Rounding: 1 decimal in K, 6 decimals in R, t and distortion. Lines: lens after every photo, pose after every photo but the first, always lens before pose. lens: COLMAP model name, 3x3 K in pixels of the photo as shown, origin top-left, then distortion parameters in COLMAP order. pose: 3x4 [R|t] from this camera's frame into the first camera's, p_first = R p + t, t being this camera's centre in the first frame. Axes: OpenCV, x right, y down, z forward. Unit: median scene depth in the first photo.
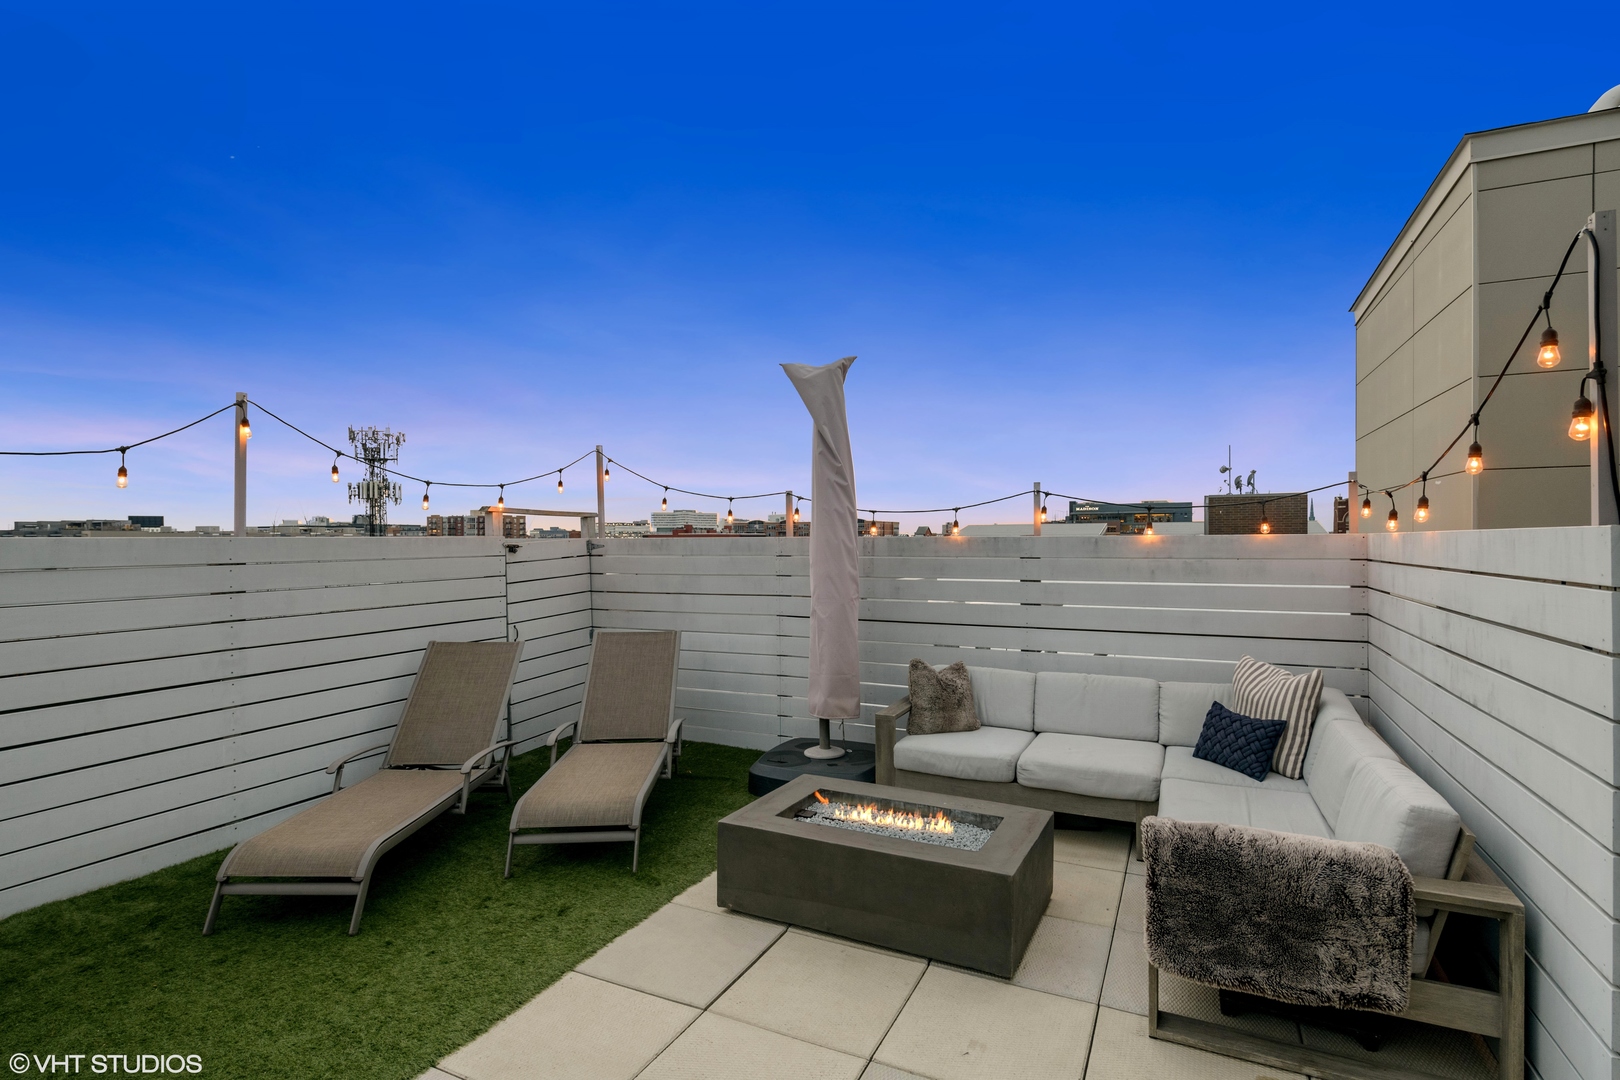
lens RADIAL K [[815.4, 0, 809.6], [0, 815.4, 536.7], [0, 0, 1]] dist [0.011990, -0.004921]
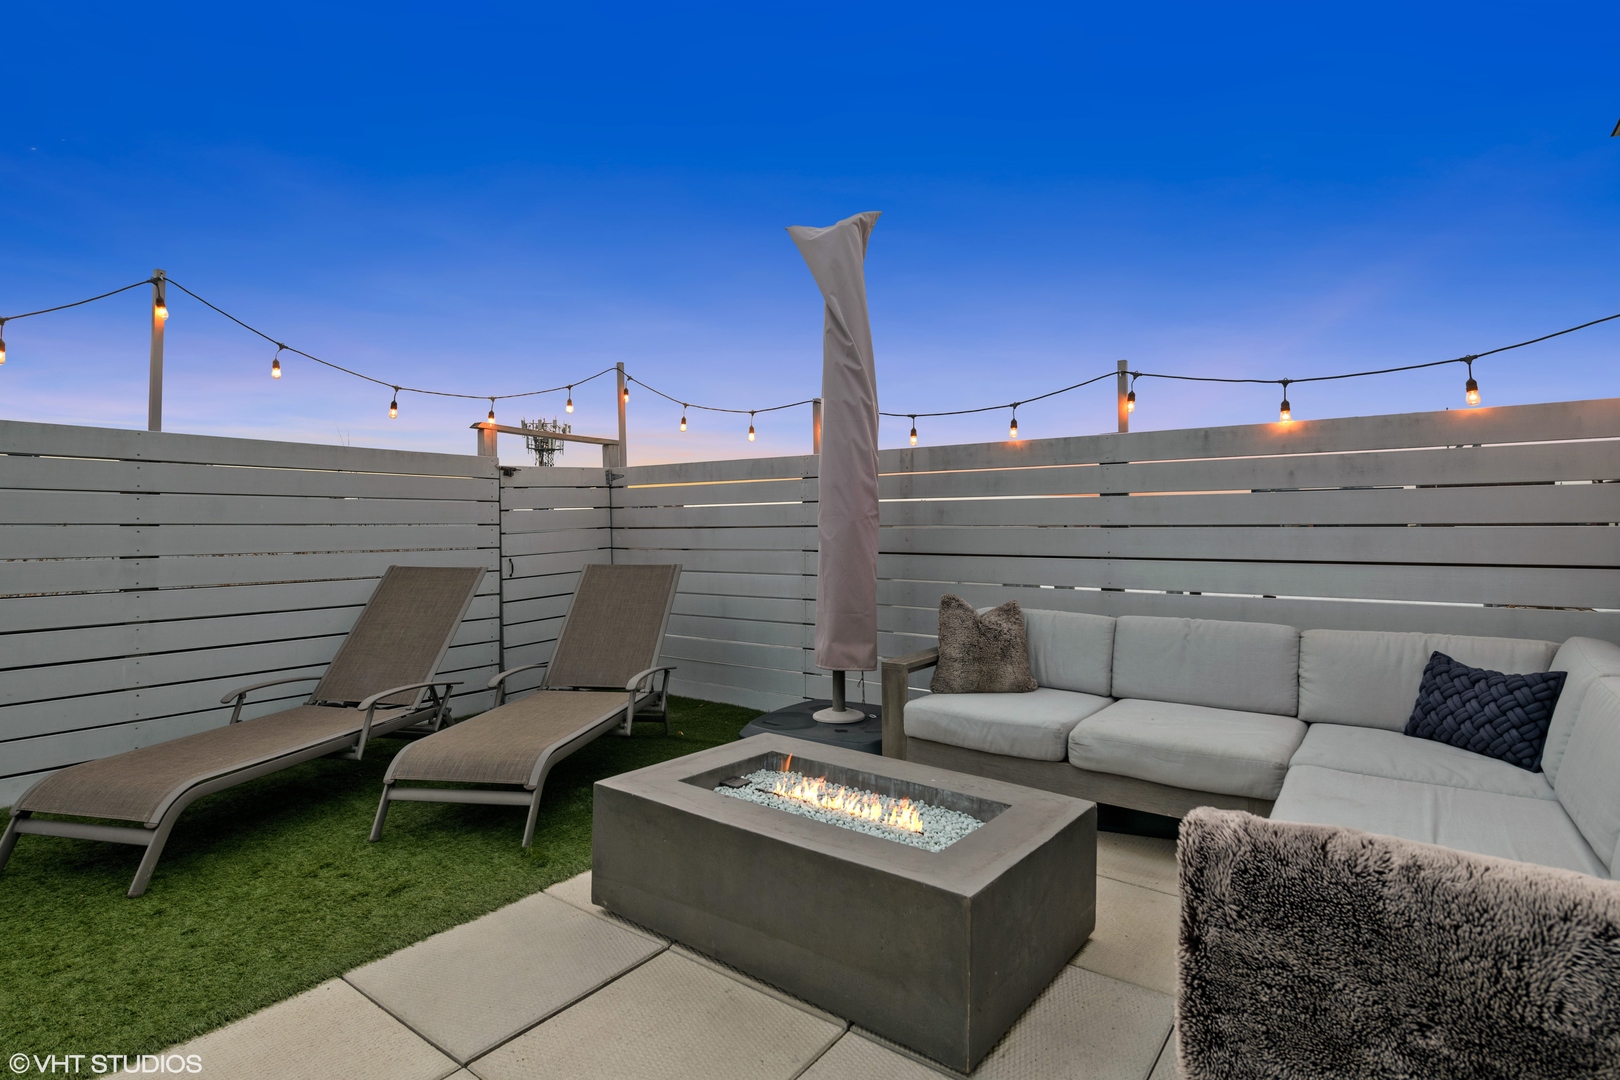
lens RADIAL K [[815.4, 0, 805.5], [0, 815.4, 509.3], [0, 0, 1]] dist [0.011990, -0.004921]
pose [[0.981025, -0.000952, -0.193877, 0.176287], [-0.003656, 0.999719, -0.023410, 0.107367], [0.193844, 0.023674, 0.980747, 0.281436]]
